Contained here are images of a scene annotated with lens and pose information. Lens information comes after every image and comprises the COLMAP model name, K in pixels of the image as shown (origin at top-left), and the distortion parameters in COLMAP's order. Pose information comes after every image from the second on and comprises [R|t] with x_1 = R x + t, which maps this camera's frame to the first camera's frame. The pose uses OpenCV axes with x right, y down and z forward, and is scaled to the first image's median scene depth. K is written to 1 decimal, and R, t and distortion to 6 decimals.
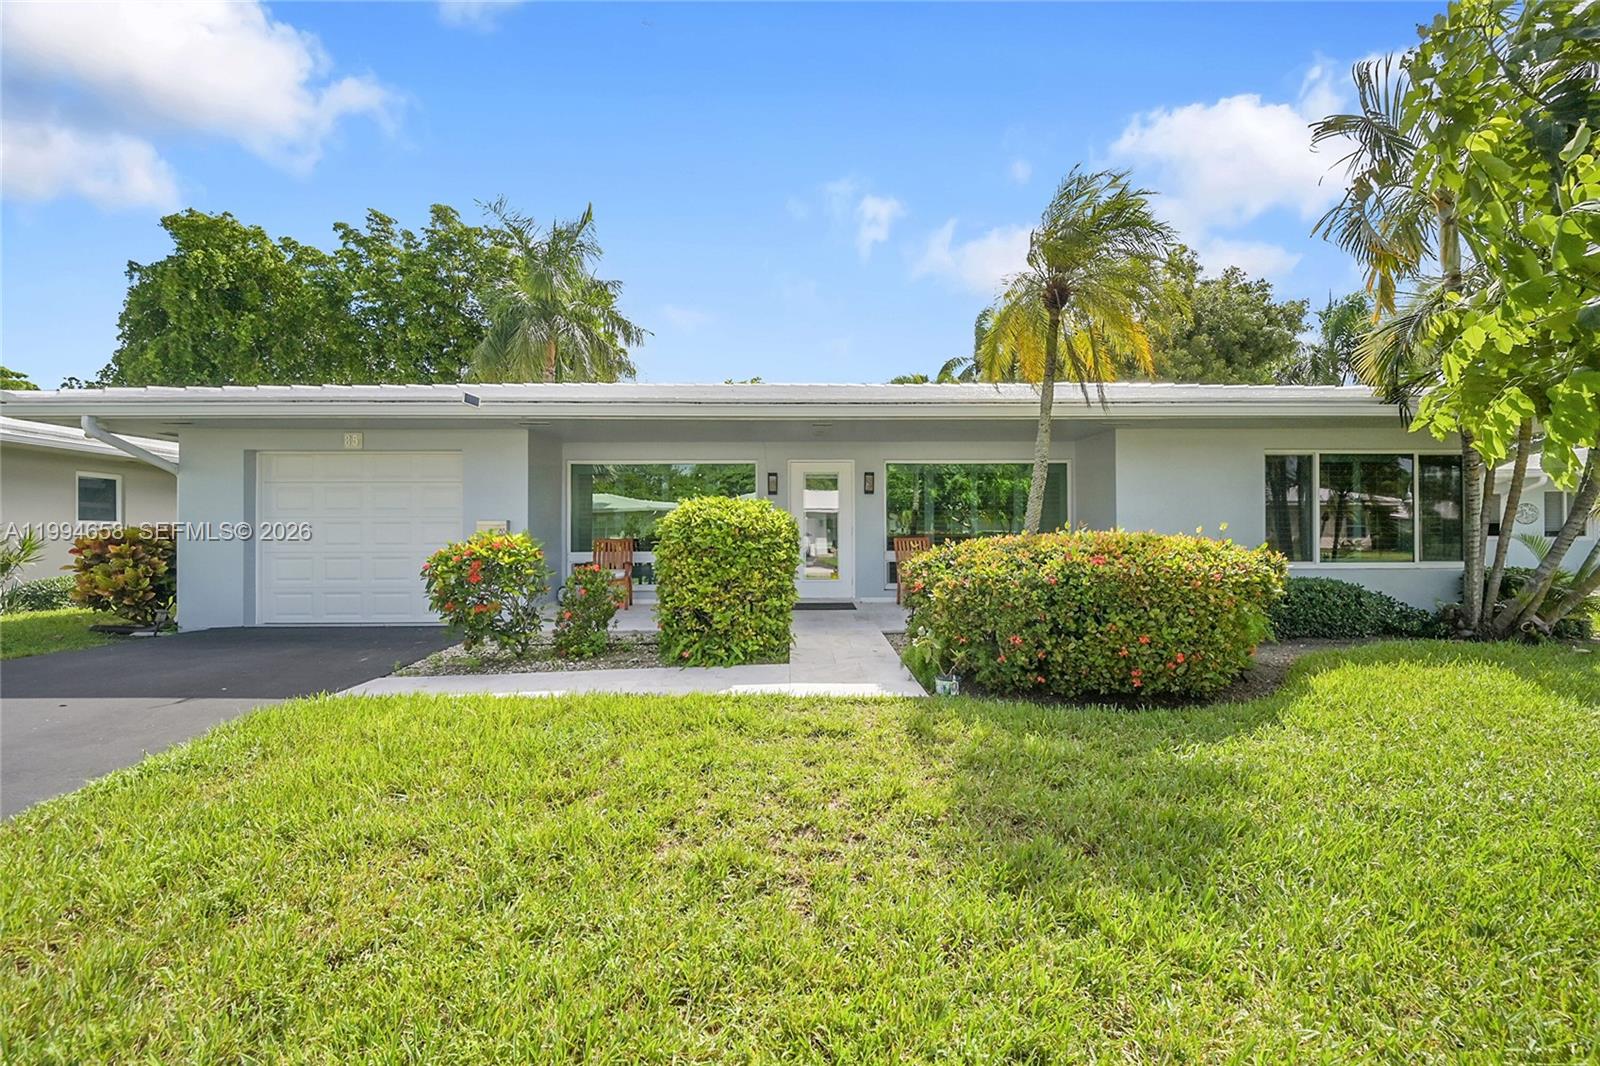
lens RADIAL K [[630.6, 0, 805.3], [0, 630.6, 528.8], [0, 0, 1]] dist [-0.000108, -0.000144]
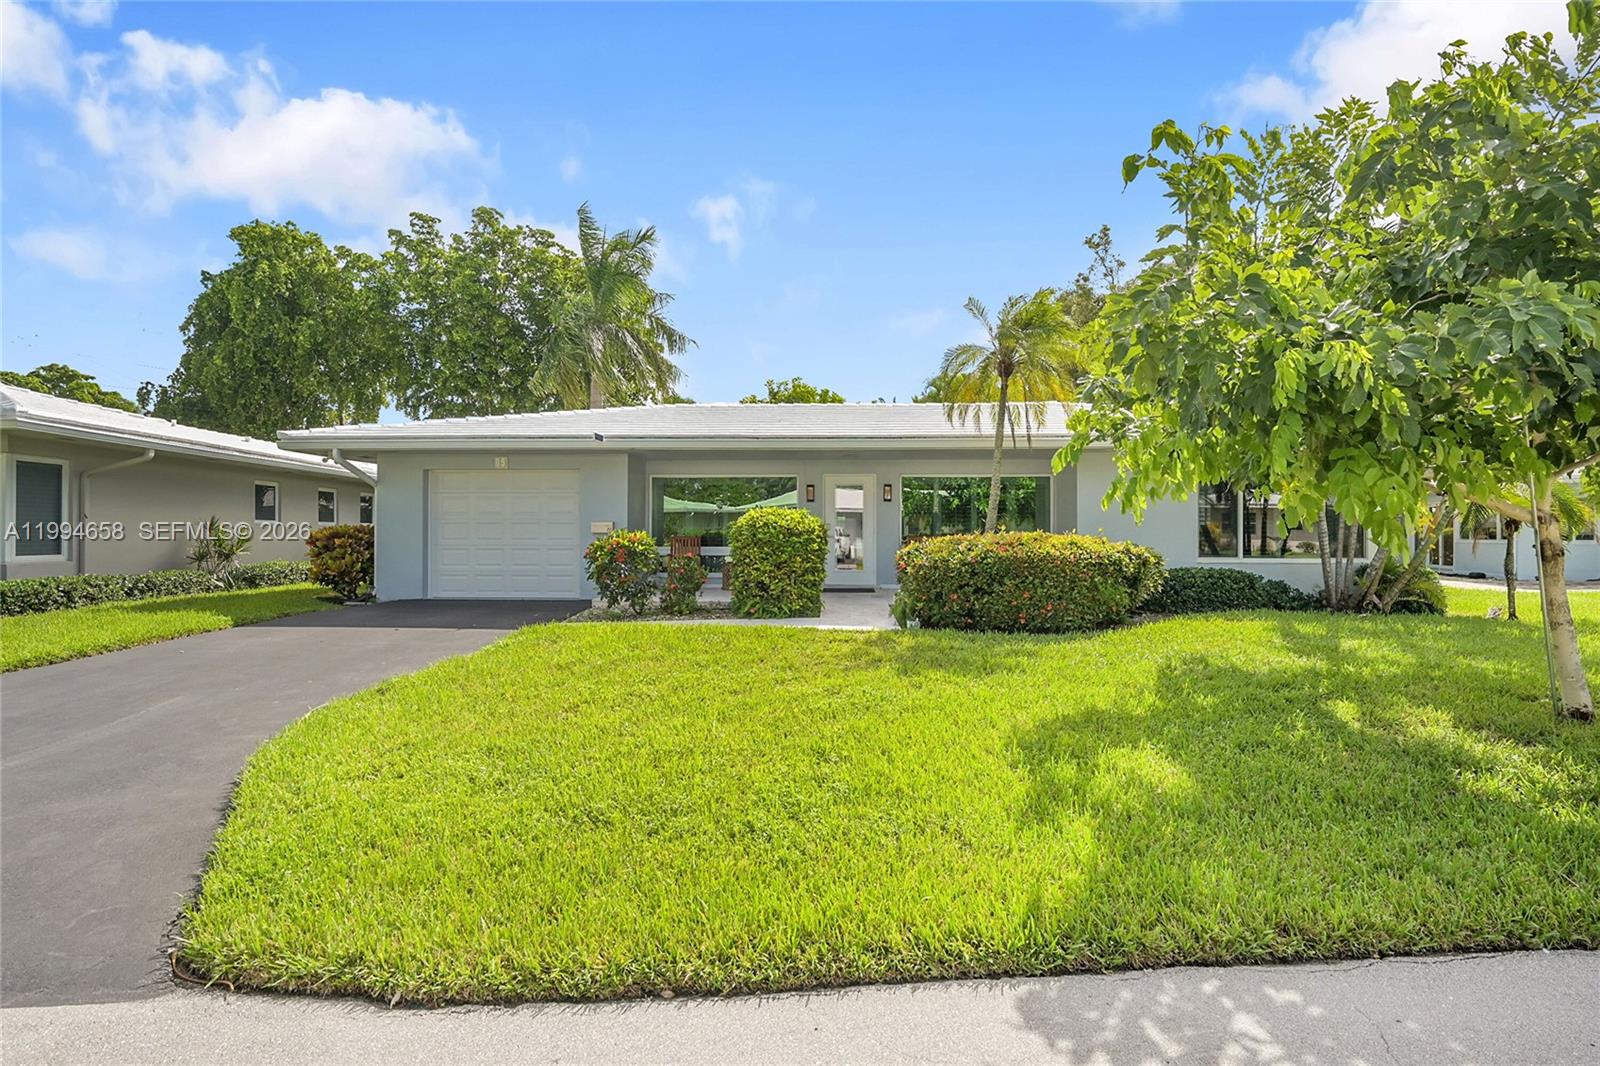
lens RADIAL K [[731.3, 0, 800.0], [0, 731.3, 533.0], [0, 0, 1]] dist [-0.000054, -0.000027]
pose [[0.997683, 0.004980, -0.067850, 0.031115], [-0.004580, 0.999971, 0.006051, -0.000917], [0.067878, -0.005726, 0.997677, -0.514701]]
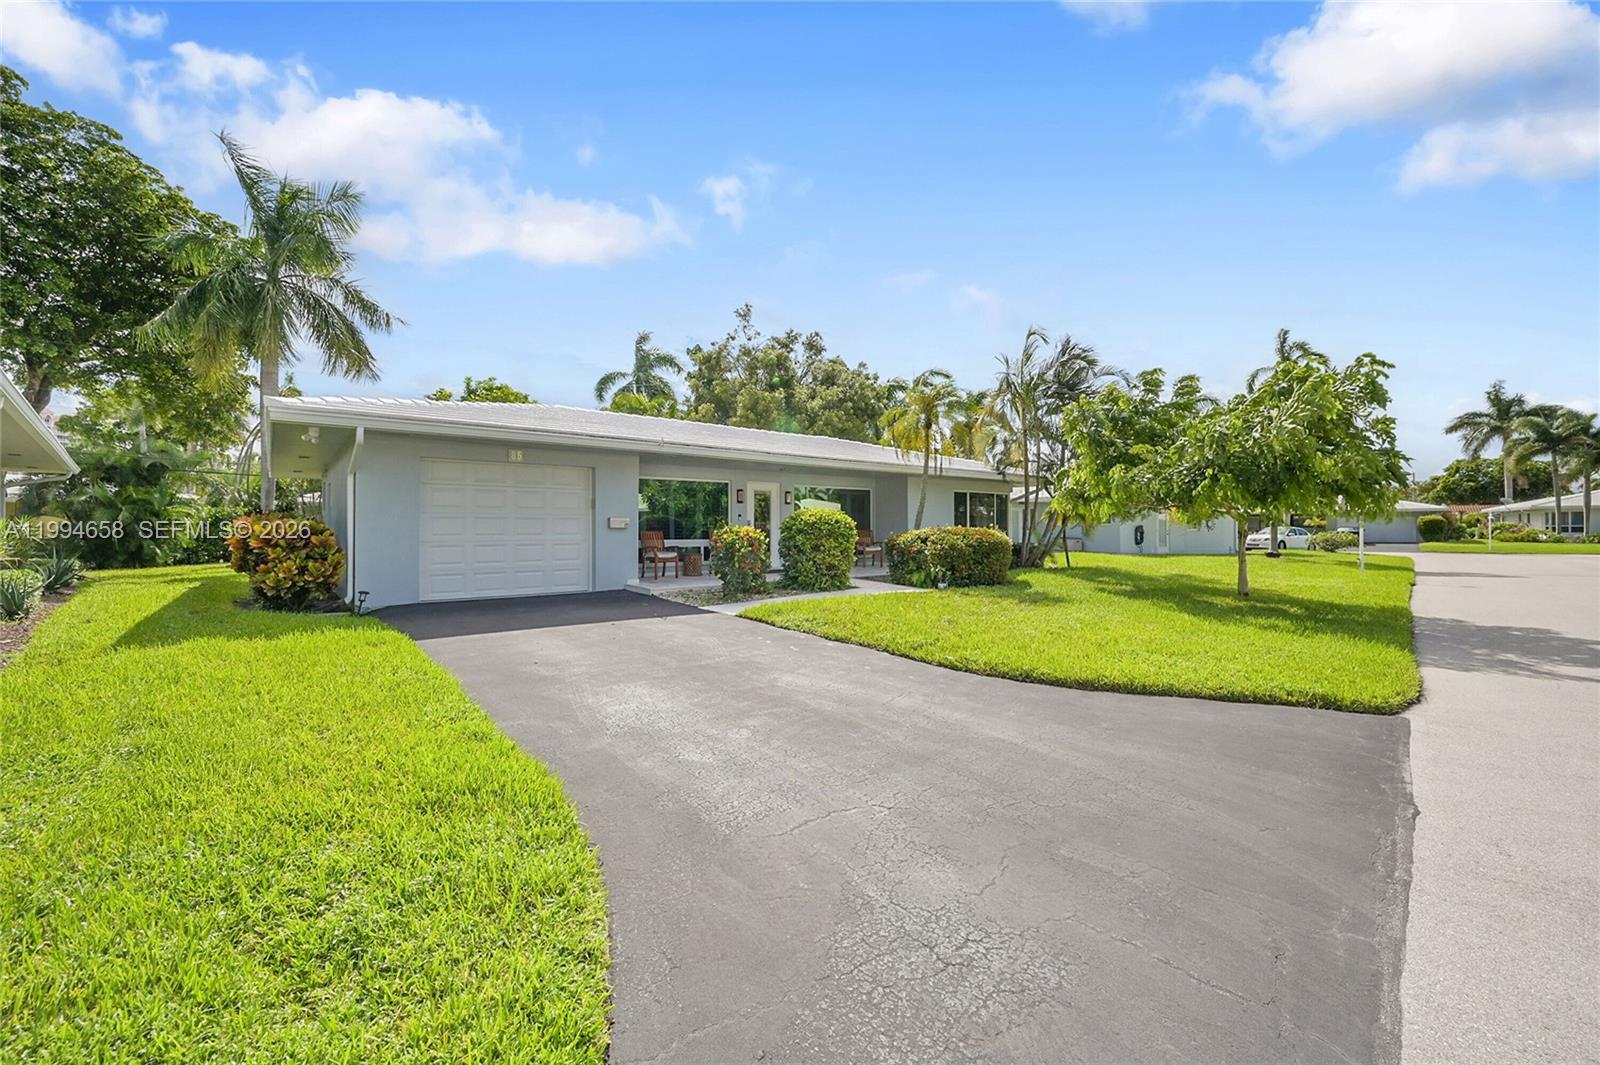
lens RADIAL K [[630.6, 0, 805.3], [0, 630.6, 528.3], [0, 0, 1]] dist [-0.000108, -0.000144]
pose [[0.785798, 0.003738, 0.618471, -1.030357], [-0.005191, 0.999986, 0.000552, 0.007073], [-0.618461, -0.003644, 0.785807, -0.388552]]
